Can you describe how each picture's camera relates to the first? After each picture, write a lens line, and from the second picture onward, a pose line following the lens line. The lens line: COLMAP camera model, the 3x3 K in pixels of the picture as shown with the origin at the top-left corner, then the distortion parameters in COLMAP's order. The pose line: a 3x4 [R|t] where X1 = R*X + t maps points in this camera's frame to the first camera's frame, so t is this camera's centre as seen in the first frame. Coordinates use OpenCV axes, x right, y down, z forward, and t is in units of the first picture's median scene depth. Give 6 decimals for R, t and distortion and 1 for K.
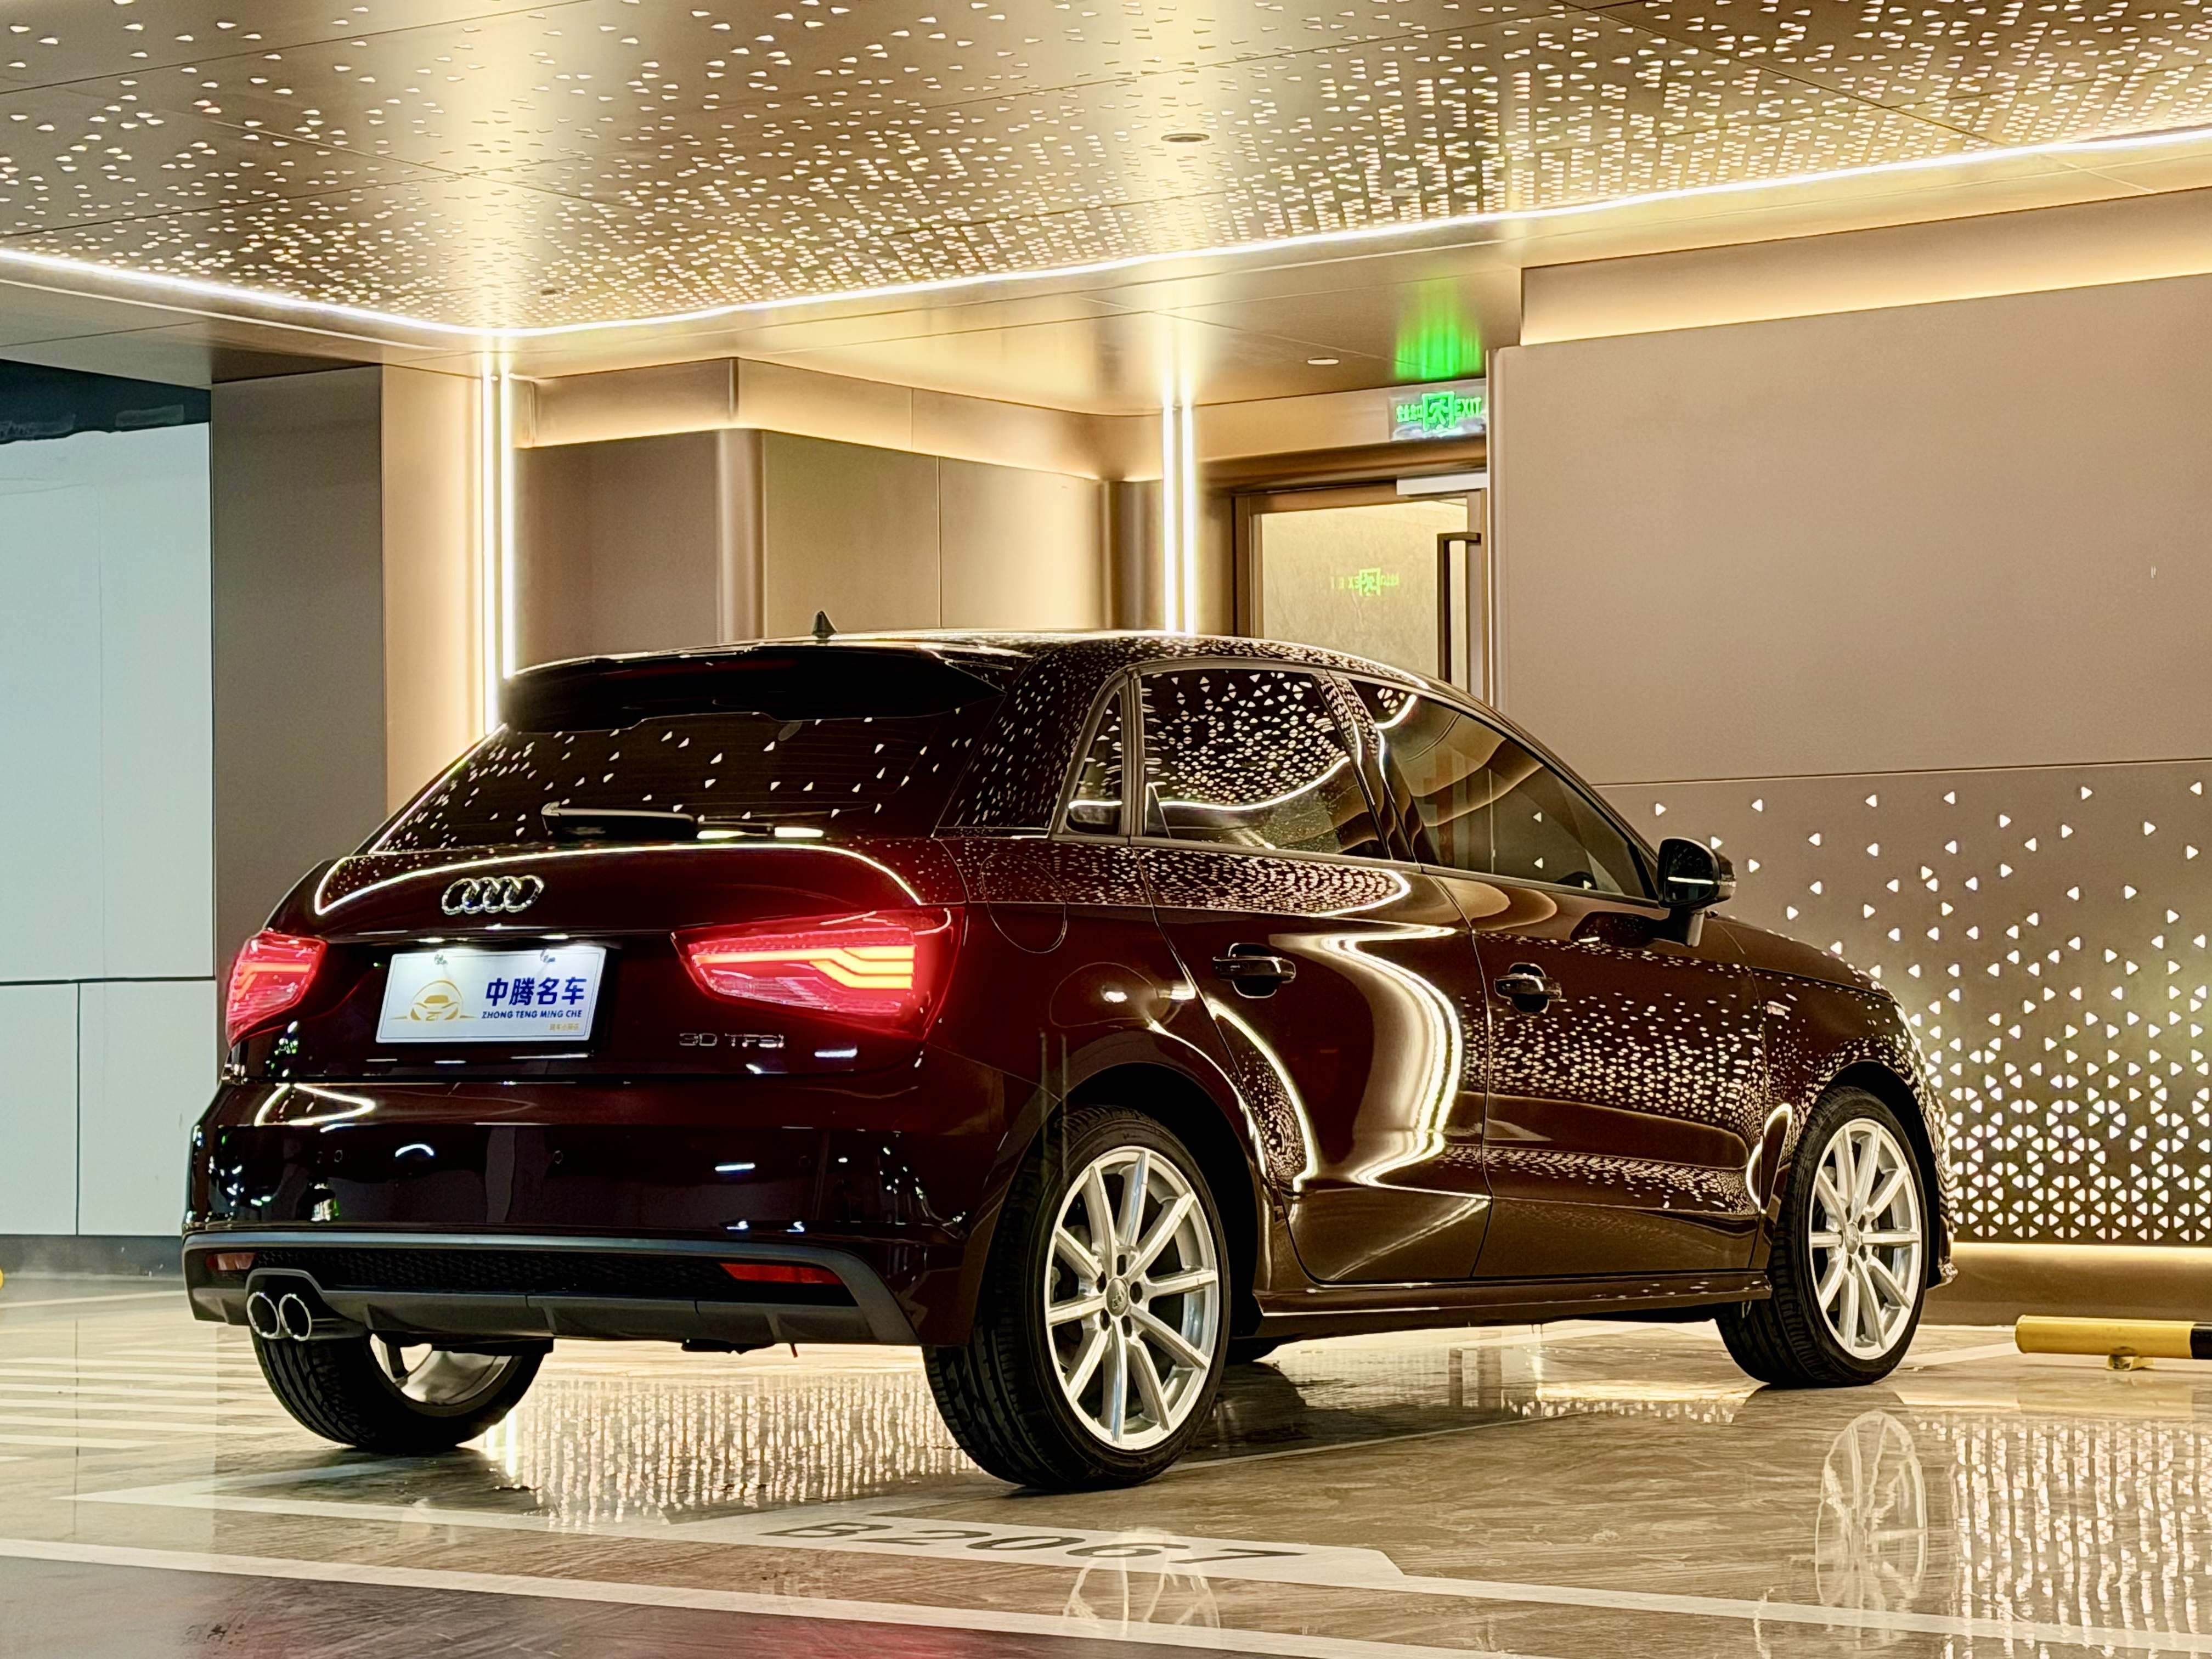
lens RADIAL K [[4854.4, 0, 1105.2], [0, 4854.4, 827.9], [0, 0, 1]] dist [0.091484, 0.173451]
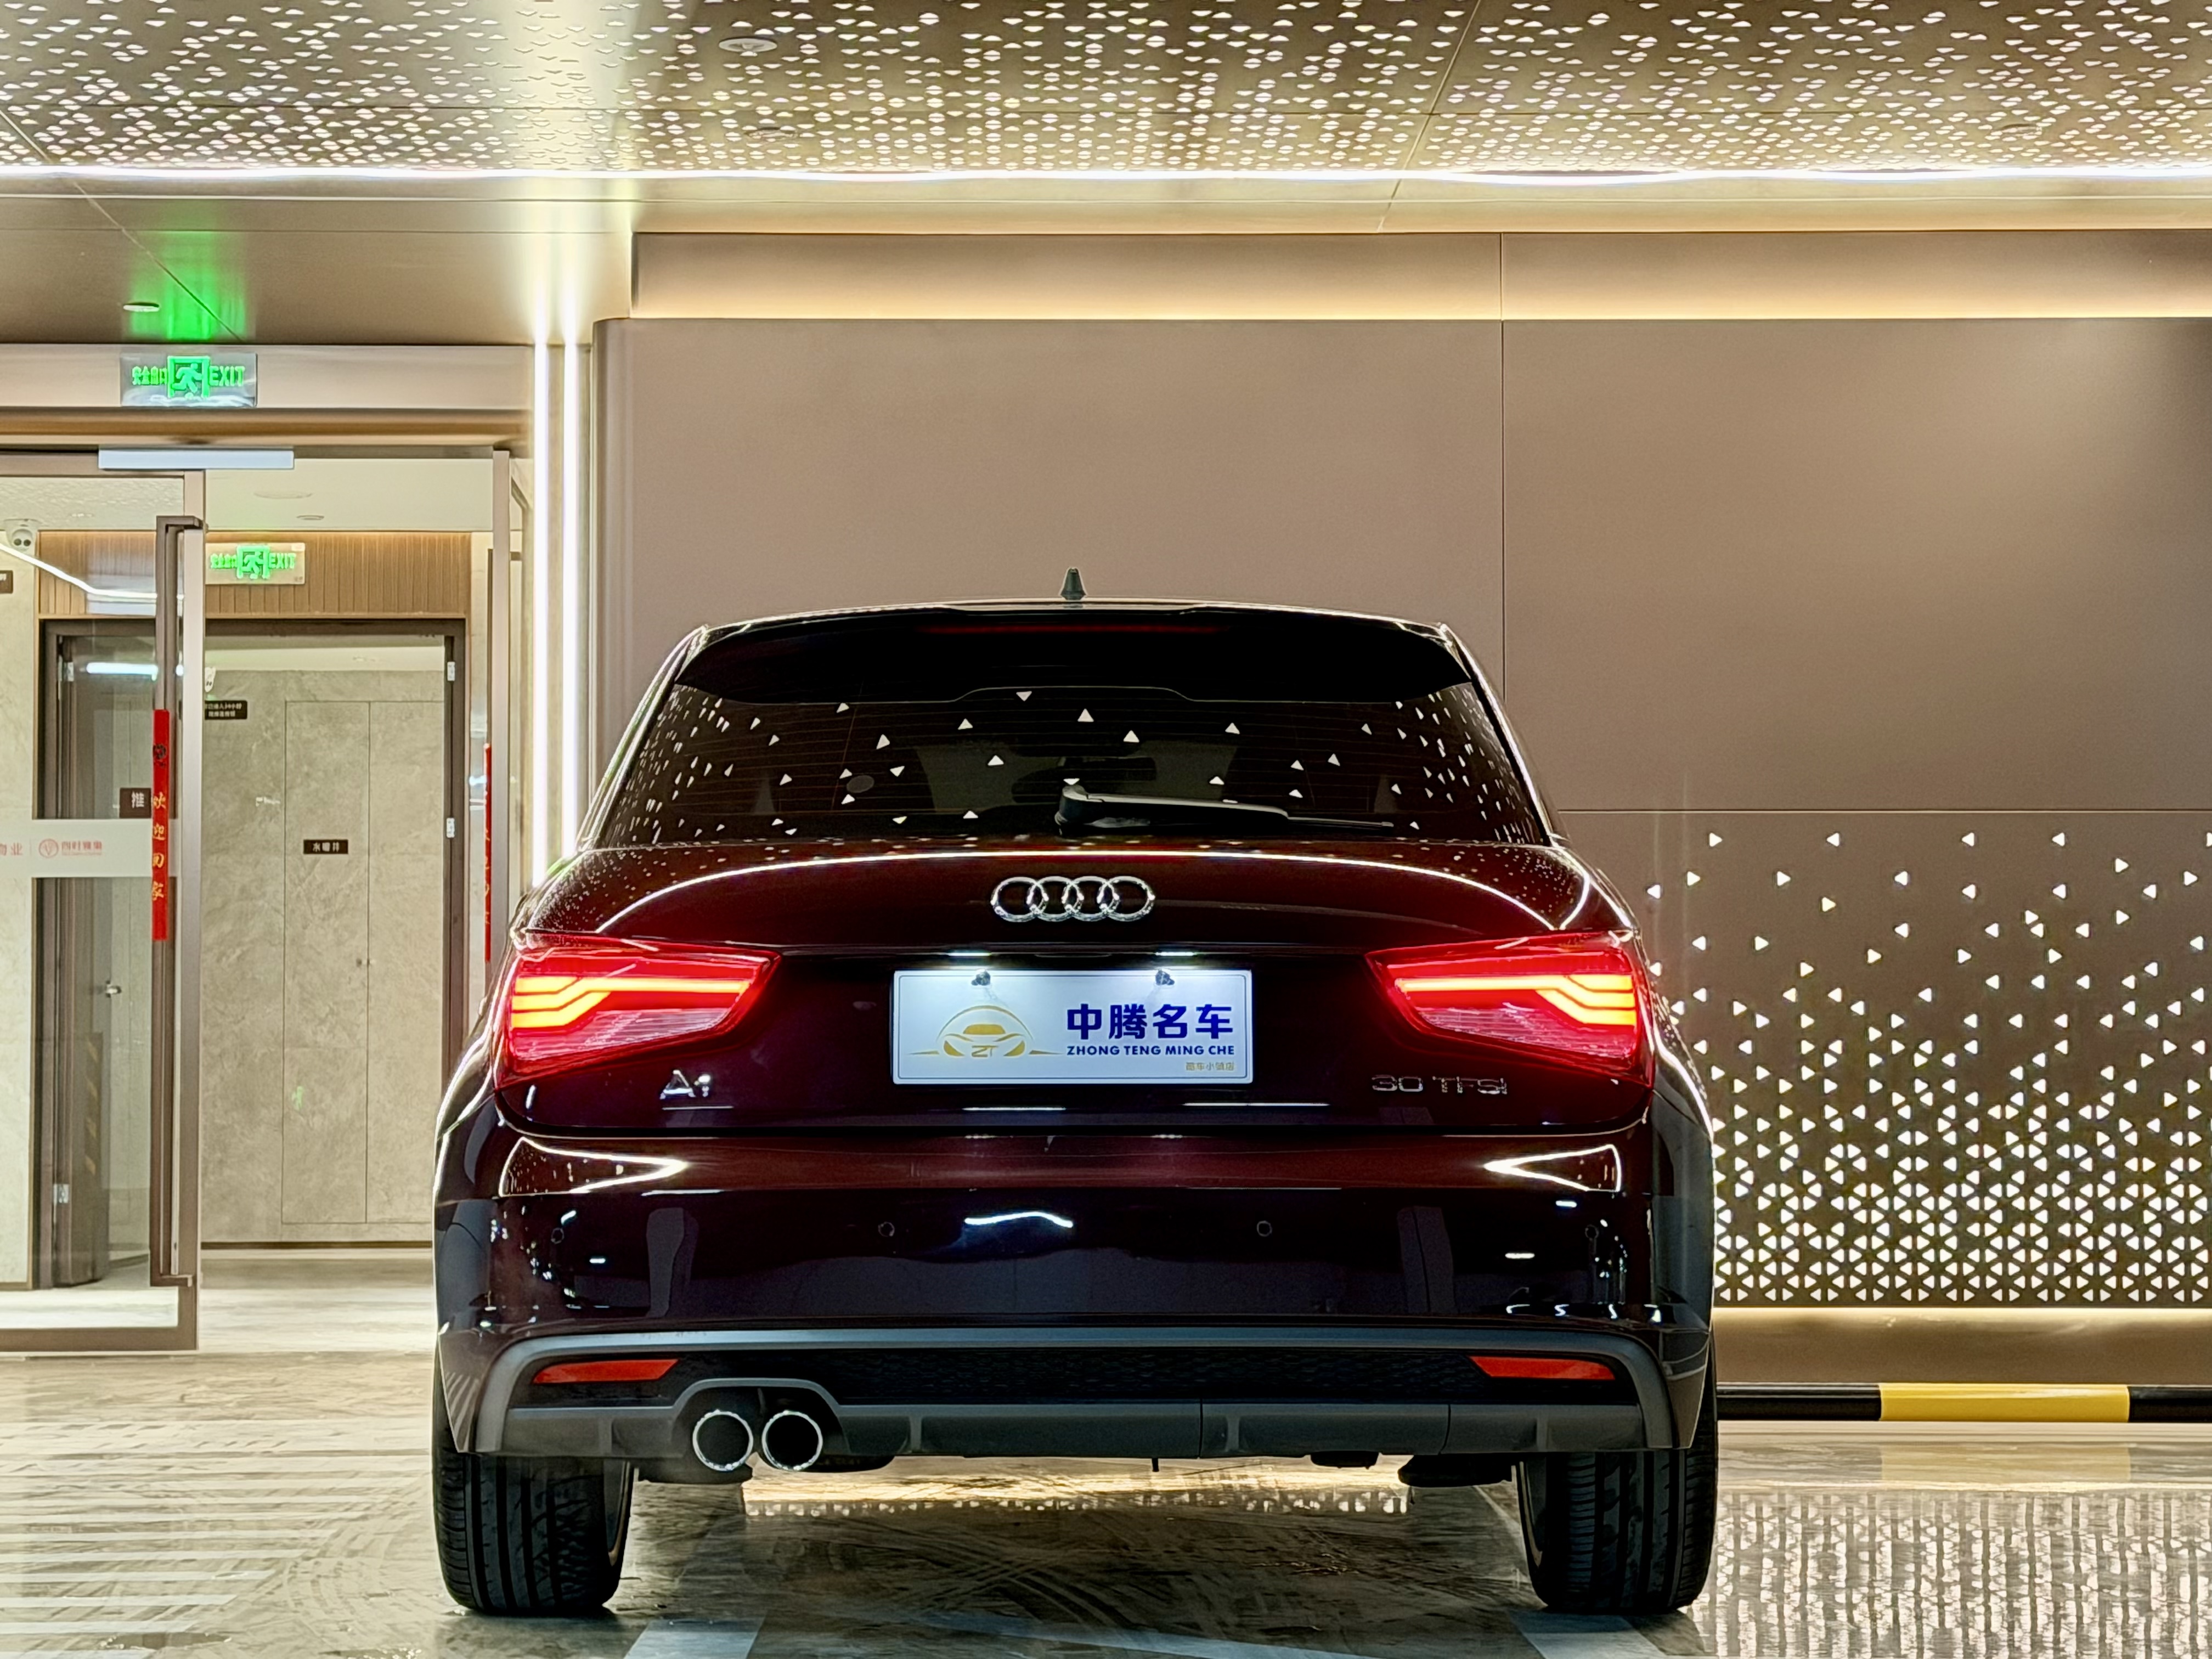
lens RADIAL K [[4827.0, 0, 1208.1], [0, 4827.0, 831.9], [0, 0, 1]] dist [0.106656, -0.012058]
pose [[0.819855, 0.037371, 0.571350, -0.432287], [-0.030684, 0.999301, -0.021332, 0.014886], [-0.571748, -0.000042, 0.820429, 0.270677]]
